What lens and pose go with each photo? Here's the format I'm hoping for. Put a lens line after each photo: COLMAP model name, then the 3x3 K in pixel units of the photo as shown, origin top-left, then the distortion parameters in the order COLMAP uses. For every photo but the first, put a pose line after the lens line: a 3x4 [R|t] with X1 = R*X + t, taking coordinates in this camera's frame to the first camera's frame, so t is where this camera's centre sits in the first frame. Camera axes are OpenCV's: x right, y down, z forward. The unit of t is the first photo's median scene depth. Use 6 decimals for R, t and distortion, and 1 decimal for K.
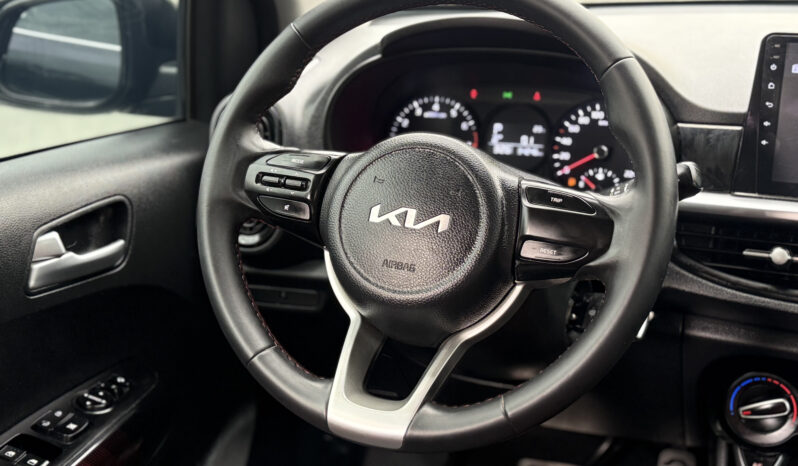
lens RADIAL K [[1040.3, 0, 391.1], [0, 1040.3, 232.2], [0, 0, 1]] dist [0.117615, 0.000000]
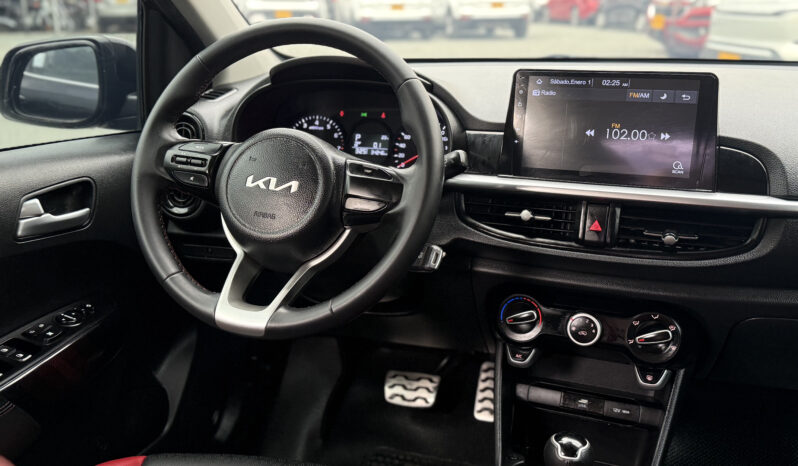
lens RADIAL K [[763.5, 0, 412.0], [0, 763.5, 239.8], [0, 0, 1]] dist [0.035917, 0.000000]
pose [[0.997544, -0.001044, 0.070038, 0.123876], [0.001931, 0.999919, -0.012608, 0.071217], [-0.070019, 0.012712, 0.997465, -0.095447]]
